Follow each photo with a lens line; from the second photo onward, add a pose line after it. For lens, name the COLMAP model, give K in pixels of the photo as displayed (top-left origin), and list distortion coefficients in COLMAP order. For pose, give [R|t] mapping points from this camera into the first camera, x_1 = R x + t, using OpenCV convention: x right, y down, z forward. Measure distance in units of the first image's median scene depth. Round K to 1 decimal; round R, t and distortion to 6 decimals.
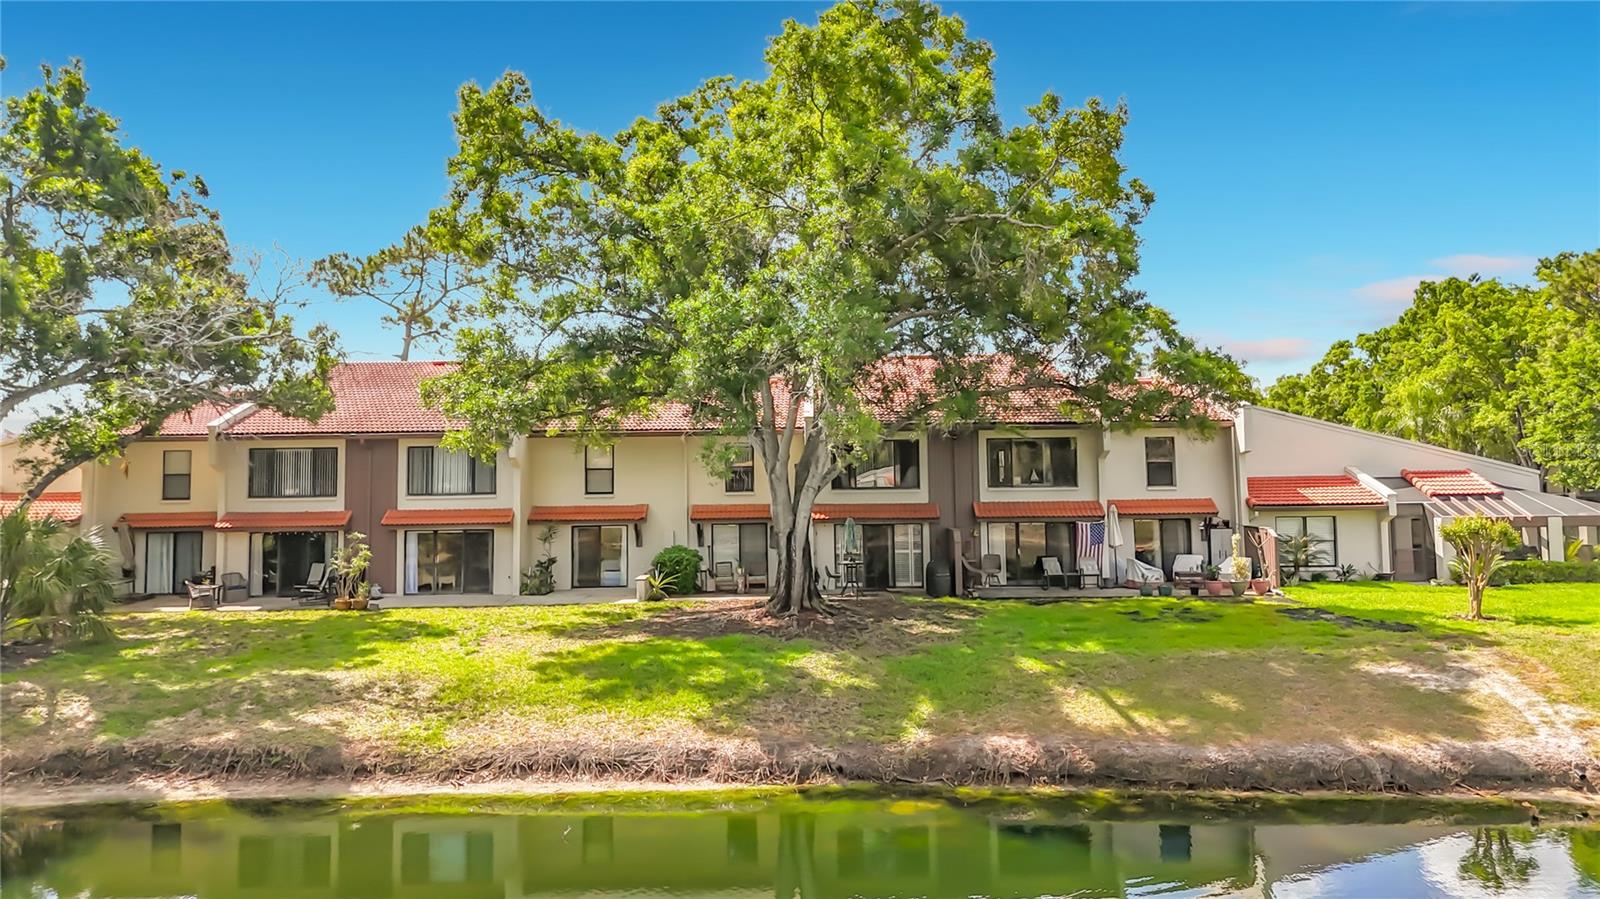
lens RADIAL K [[1238.6, 0, 799.1], [0, 1238.6, 412.5], [0, 0, 1]] dist [0.048303, -0.073249]
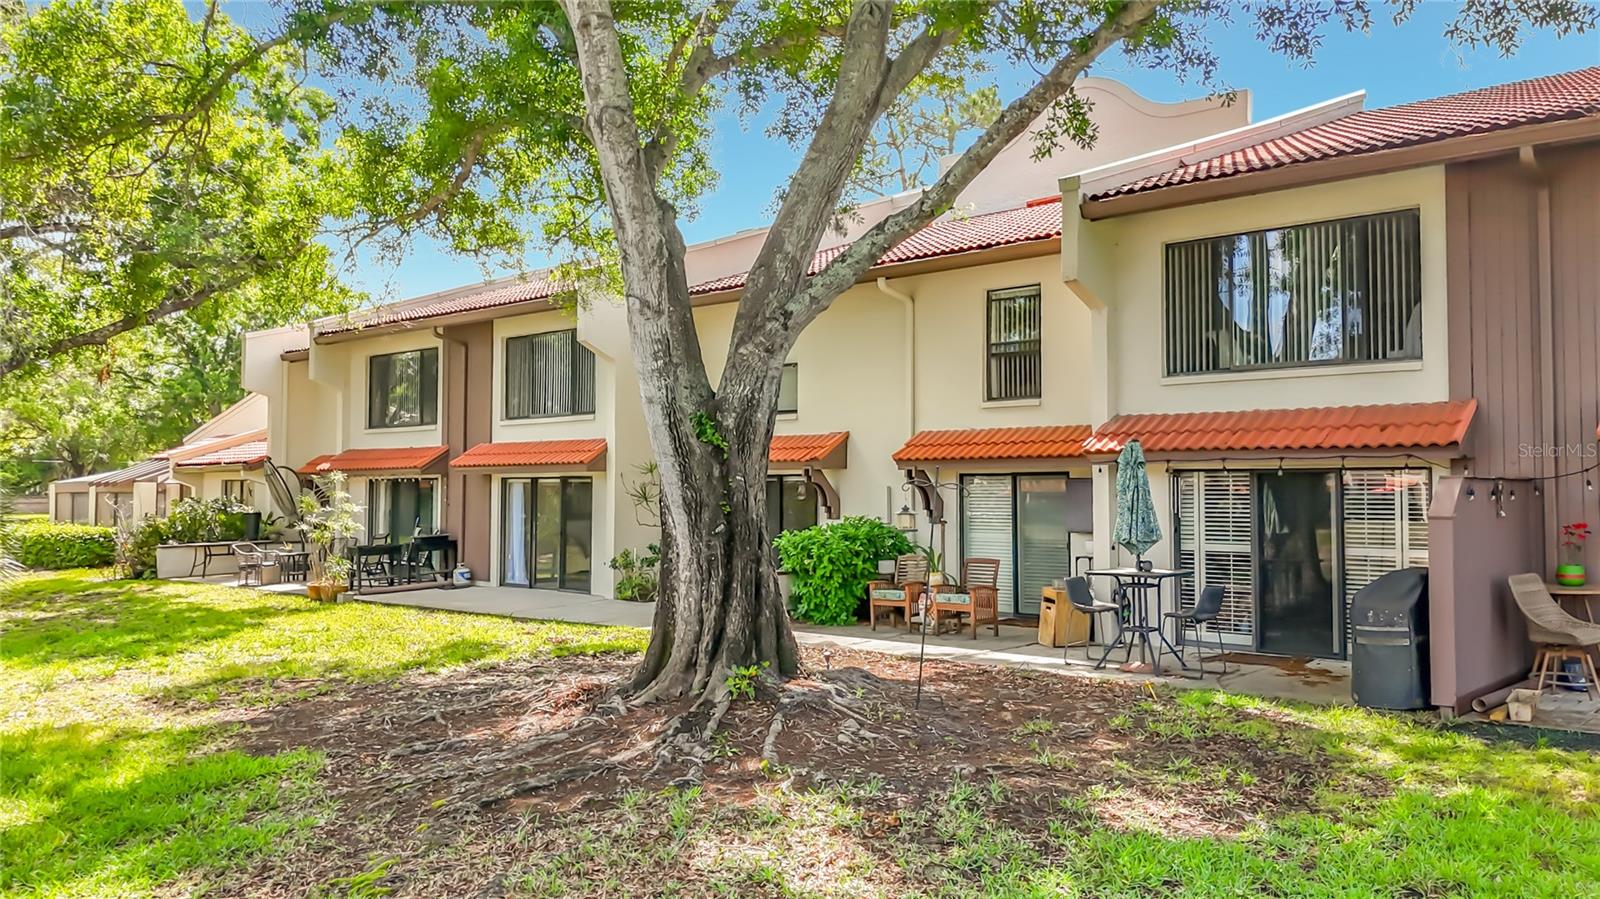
lens RADIAL K [[1260.9, 0, 800.0], [0, 1260.9, 449.5], [0, 0, 1]] dist [0.081417, 0.000409]
pose [[0.745884, -0.008261, -0.666024, 0.224365], [0.024198, 0.999599, 0.014701, 0.085886], [0.665636, -0.027081, 0.745785, 0.729344]]
